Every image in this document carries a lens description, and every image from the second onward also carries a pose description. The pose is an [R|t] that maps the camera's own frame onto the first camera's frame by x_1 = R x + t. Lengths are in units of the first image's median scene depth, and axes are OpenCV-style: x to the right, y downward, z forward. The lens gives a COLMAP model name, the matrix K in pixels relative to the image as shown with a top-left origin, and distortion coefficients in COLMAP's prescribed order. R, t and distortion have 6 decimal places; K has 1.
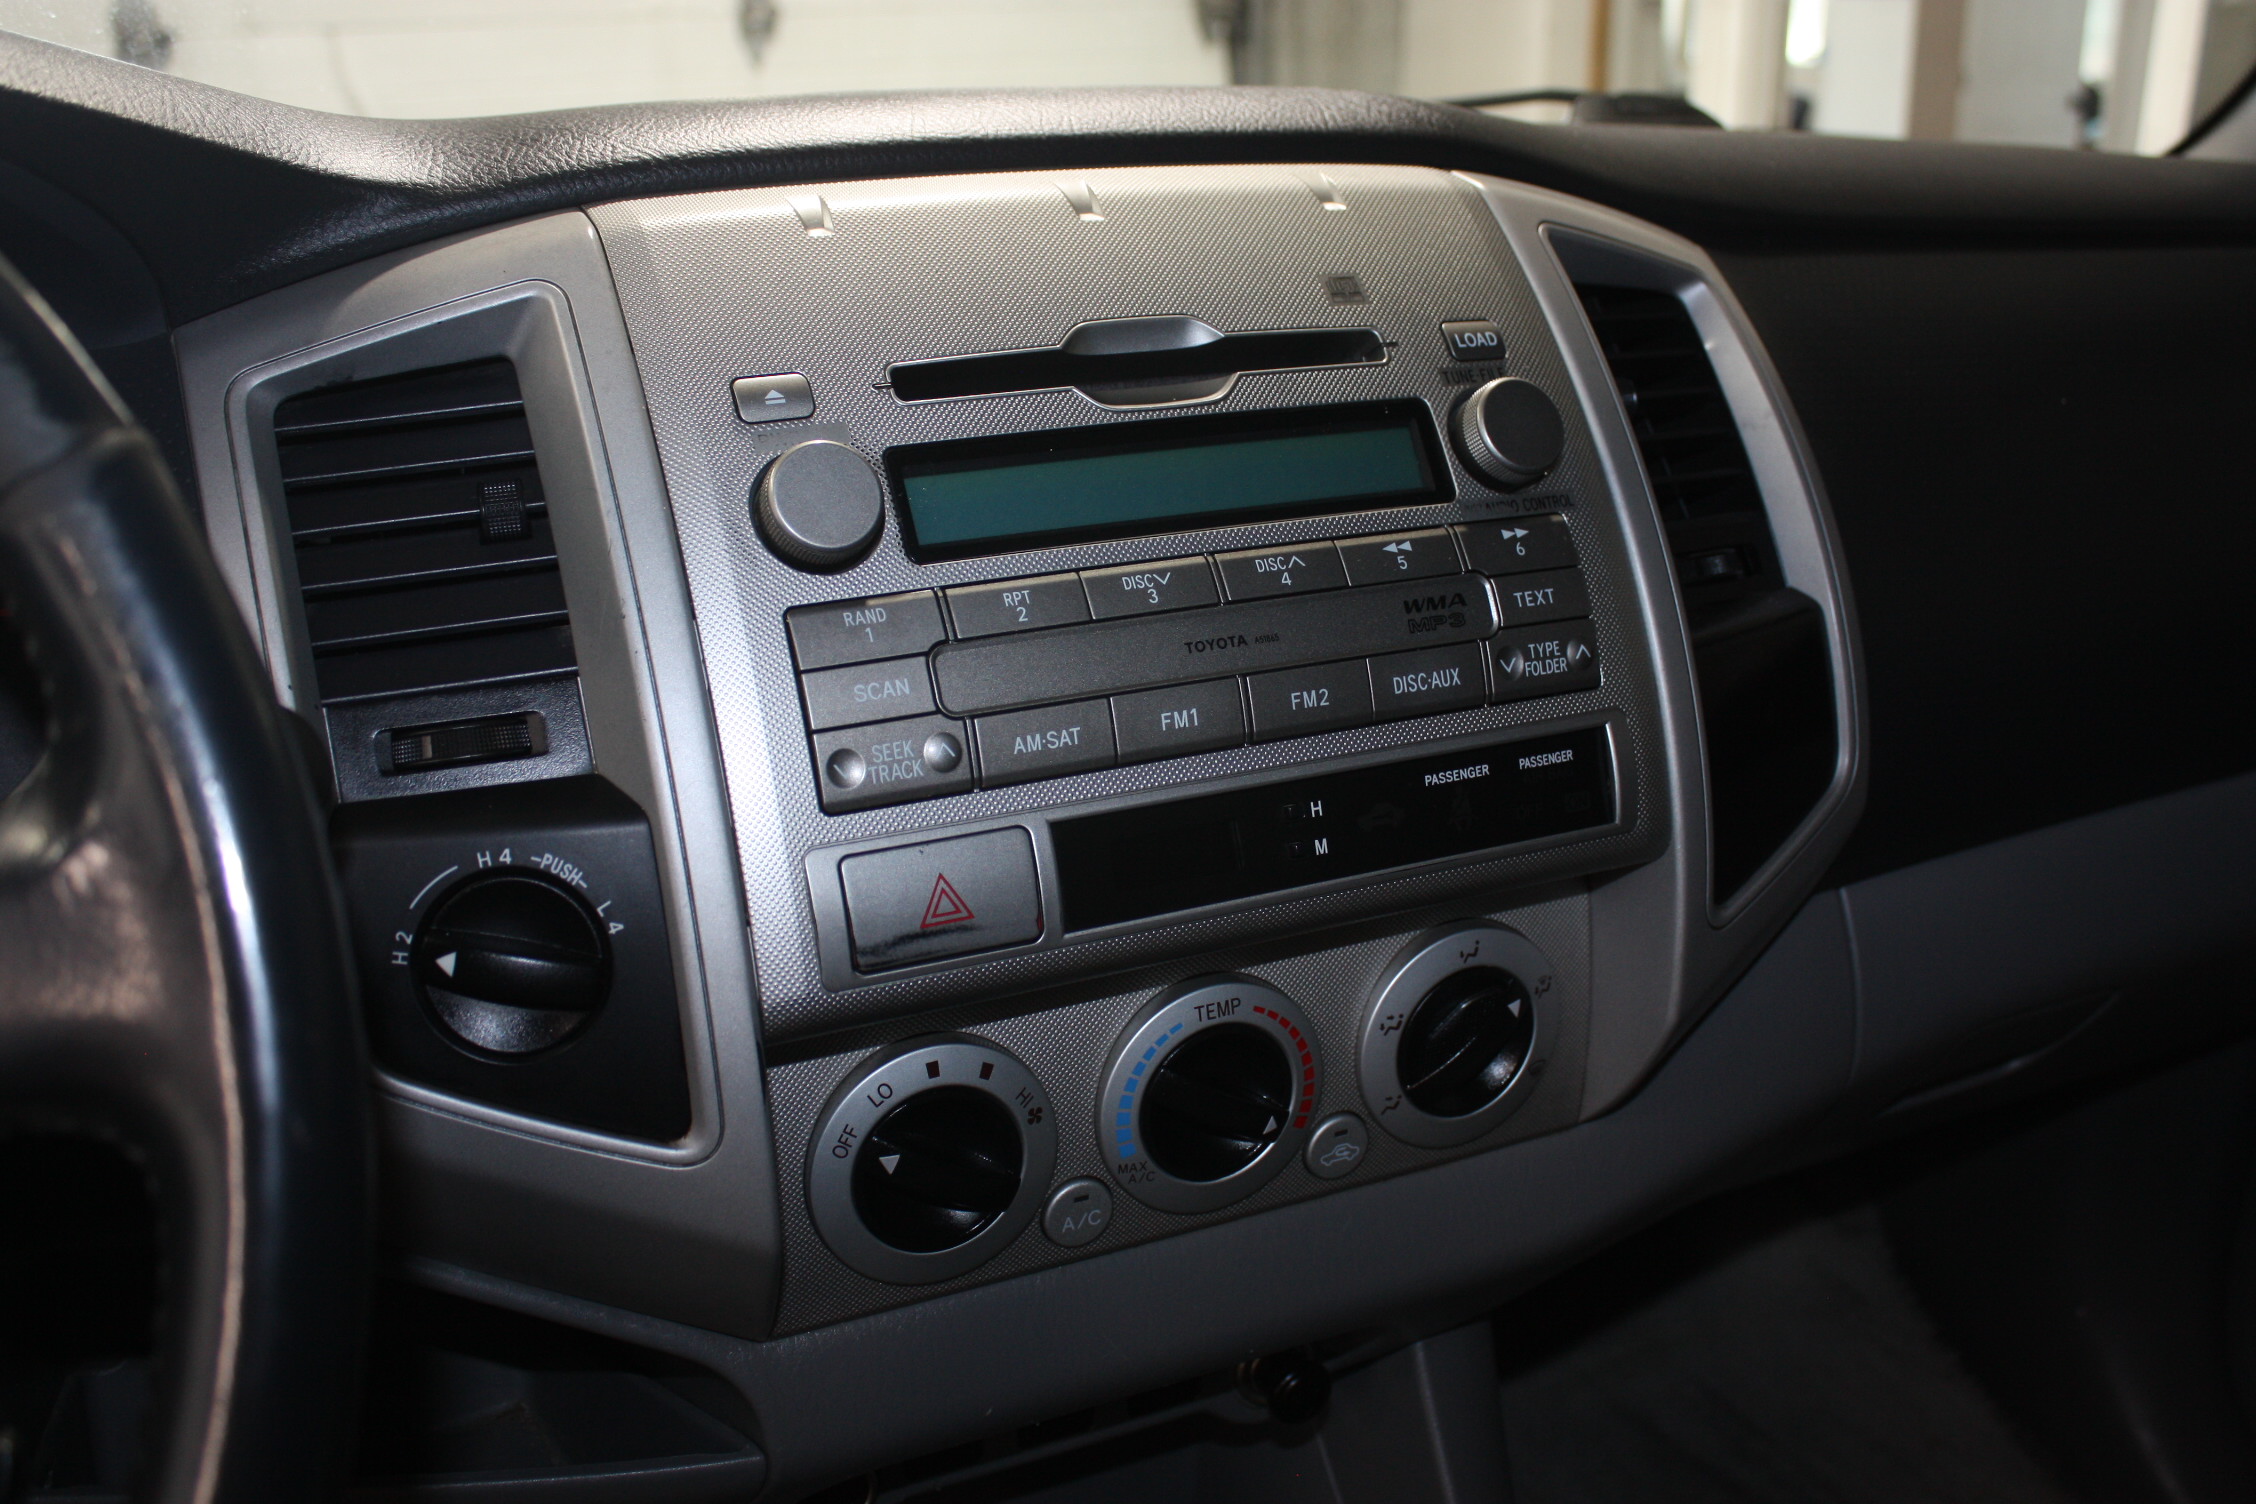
lens RADIAL K [[2116.2, 0, 1128.0], [0, 2116.2, 752.0], [0, 0, 1]] dist [-0.007587, -0.280660]
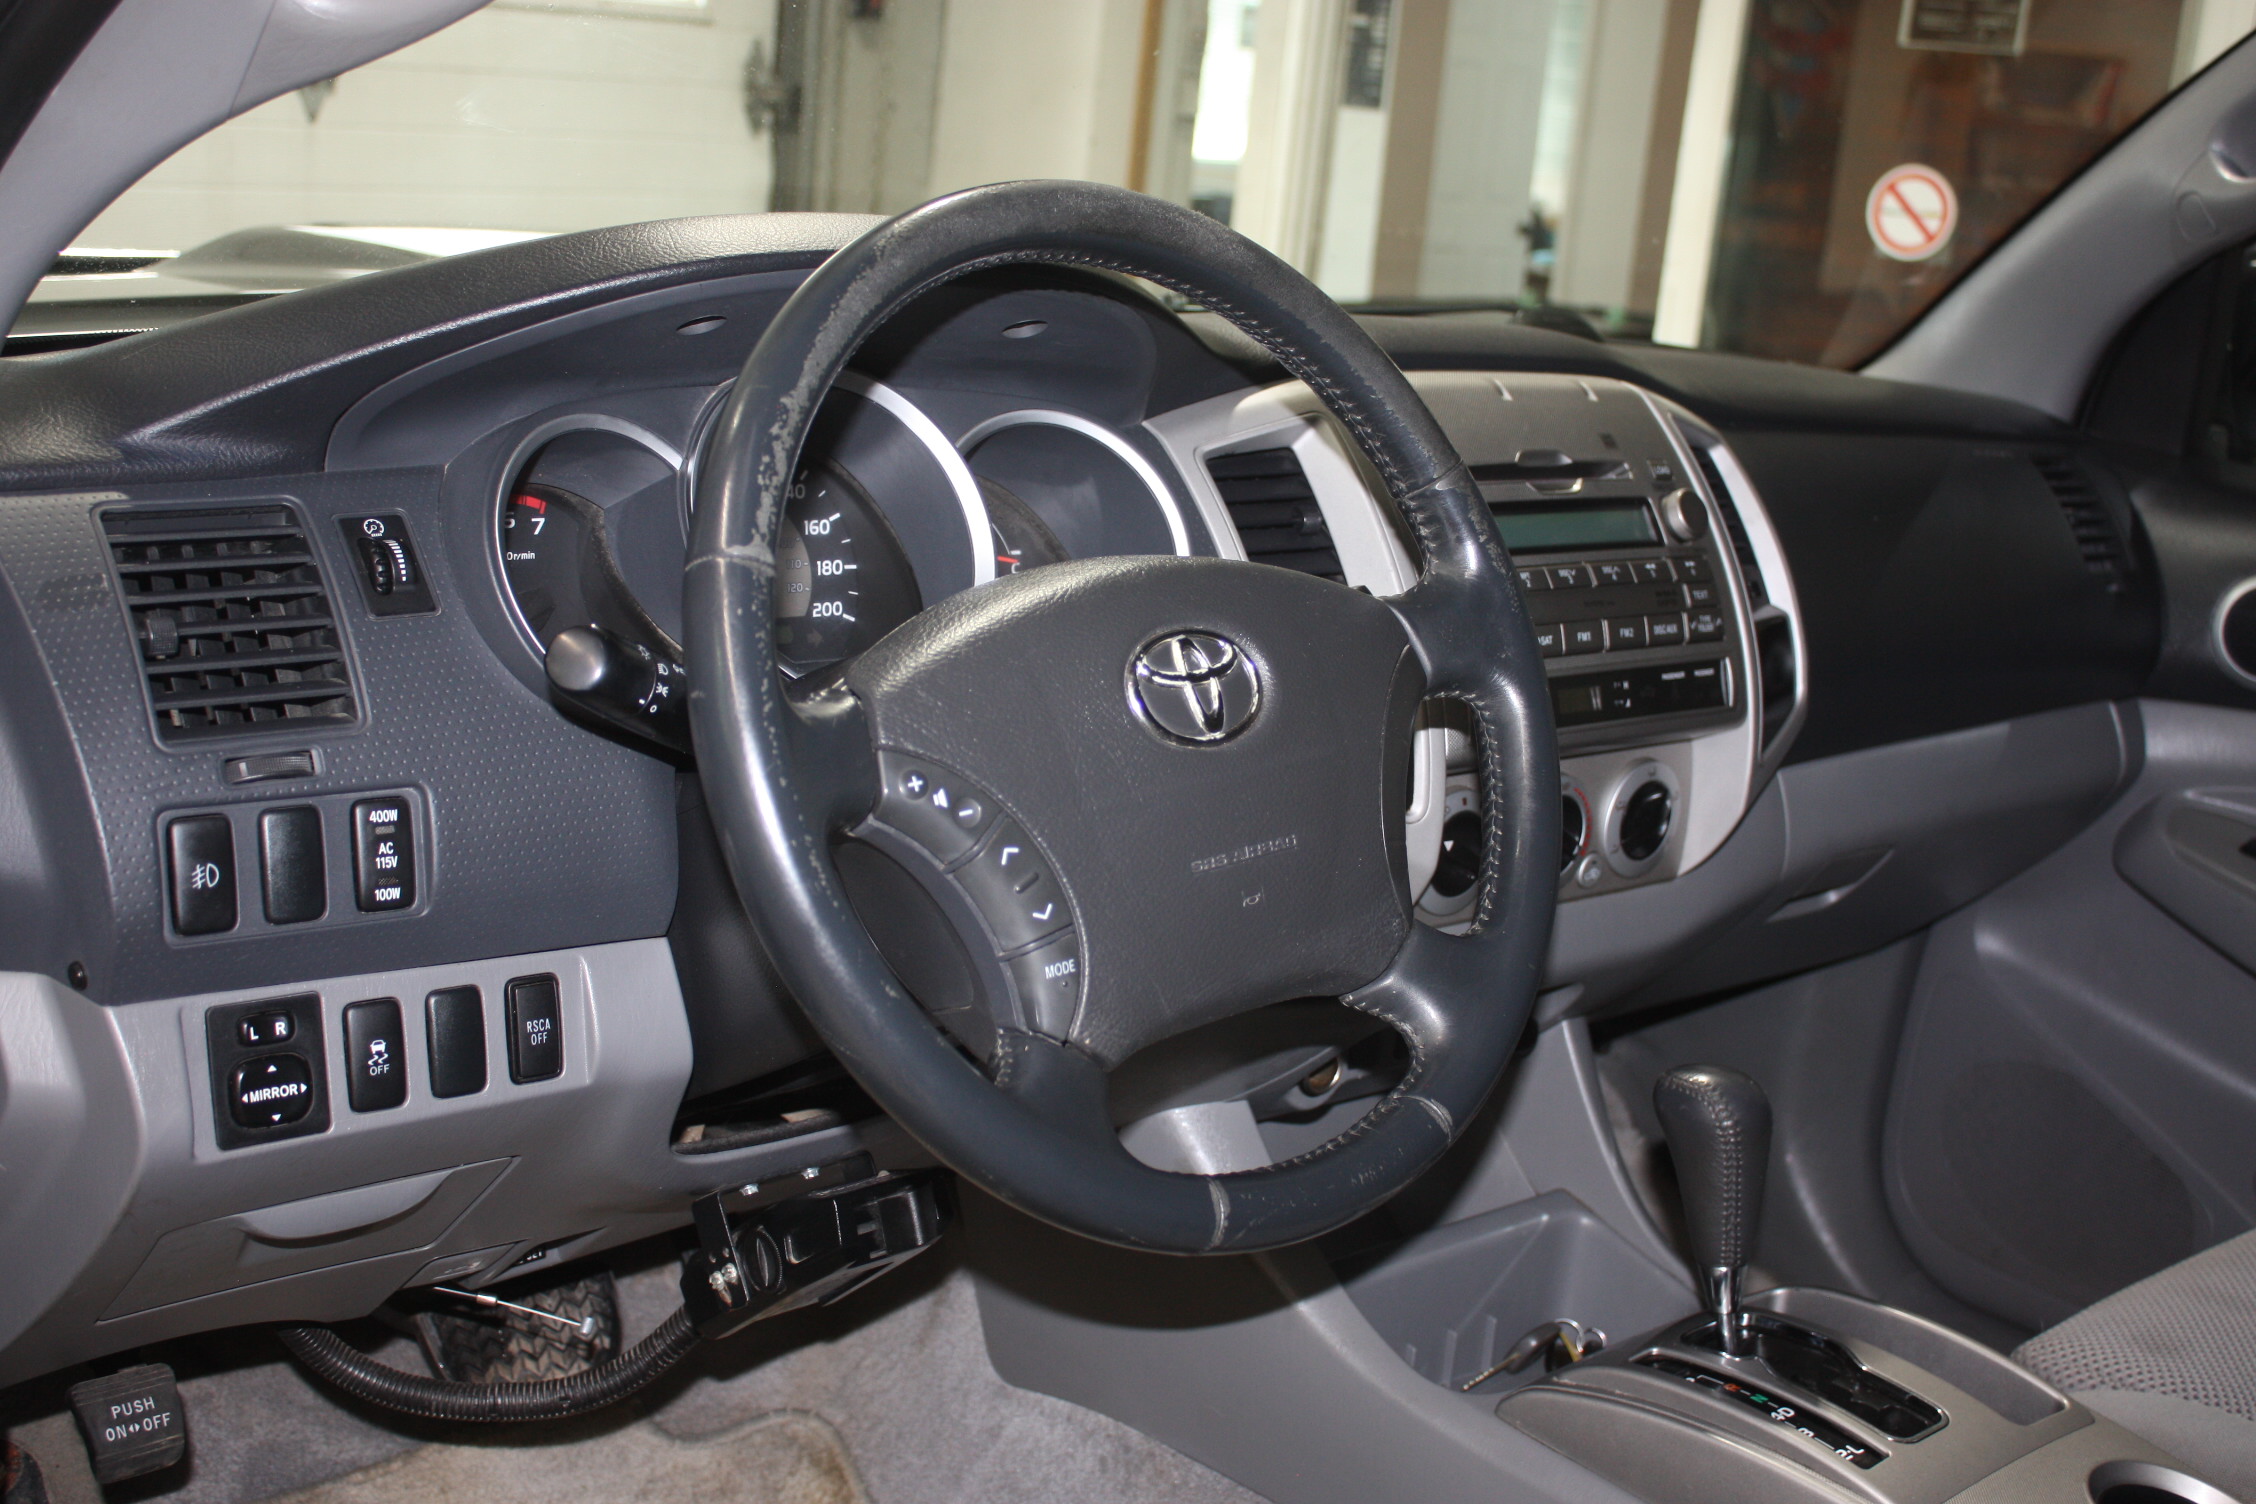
lens RADIAL K [[2696.5, 0, 1128.0], [0, 2696.5, 752.0], [0, 0, 1]] dist [-0.007105, -0.020290]
pose [[0.950376, 0.032463, 0.309405, -1.089255], [-0.008134, 0.996794, -0.079600, 0.279240], [-0.310997, 0.073133, 0.947593, -1.248038]]
